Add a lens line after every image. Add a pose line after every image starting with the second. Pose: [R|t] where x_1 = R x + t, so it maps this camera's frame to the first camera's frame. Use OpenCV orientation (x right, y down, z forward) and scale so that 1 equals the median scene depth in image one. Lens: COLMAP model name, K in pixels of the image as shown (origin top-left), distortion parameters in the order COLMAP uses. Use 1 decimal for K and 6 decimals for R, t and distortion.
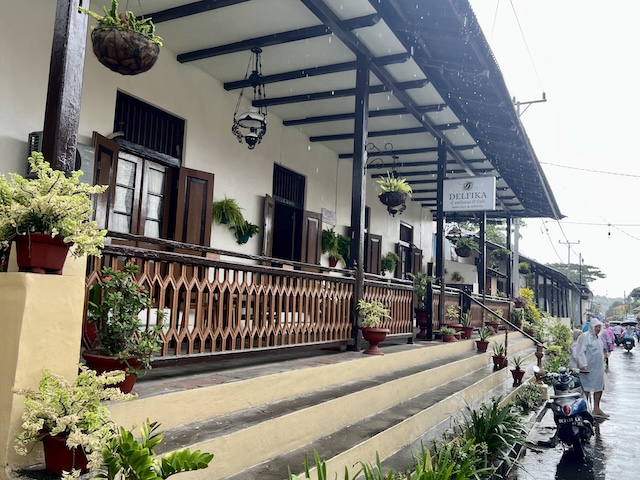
lens RADIAL K [[485.7, 0, 320.0], [0, 485.7, 240.0], [0, 0, 1]] dist [0.000363, -0.002408]
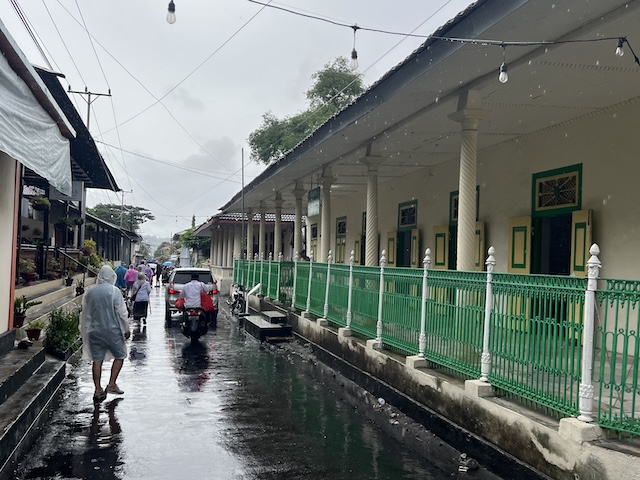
lens RADIAL K [[681.6, 0, 320.0], [0, 681.6, 240.0], [0, 0, 1]] dist [-0.002355, -0.001646]
pose [[0.727811, -0.015690, 0.685599, -0.376853], [-0.072664, 0.992346, 0.099847, -0.127388], [-0.681917, -0.122488, 0.721100, -0.730050]]
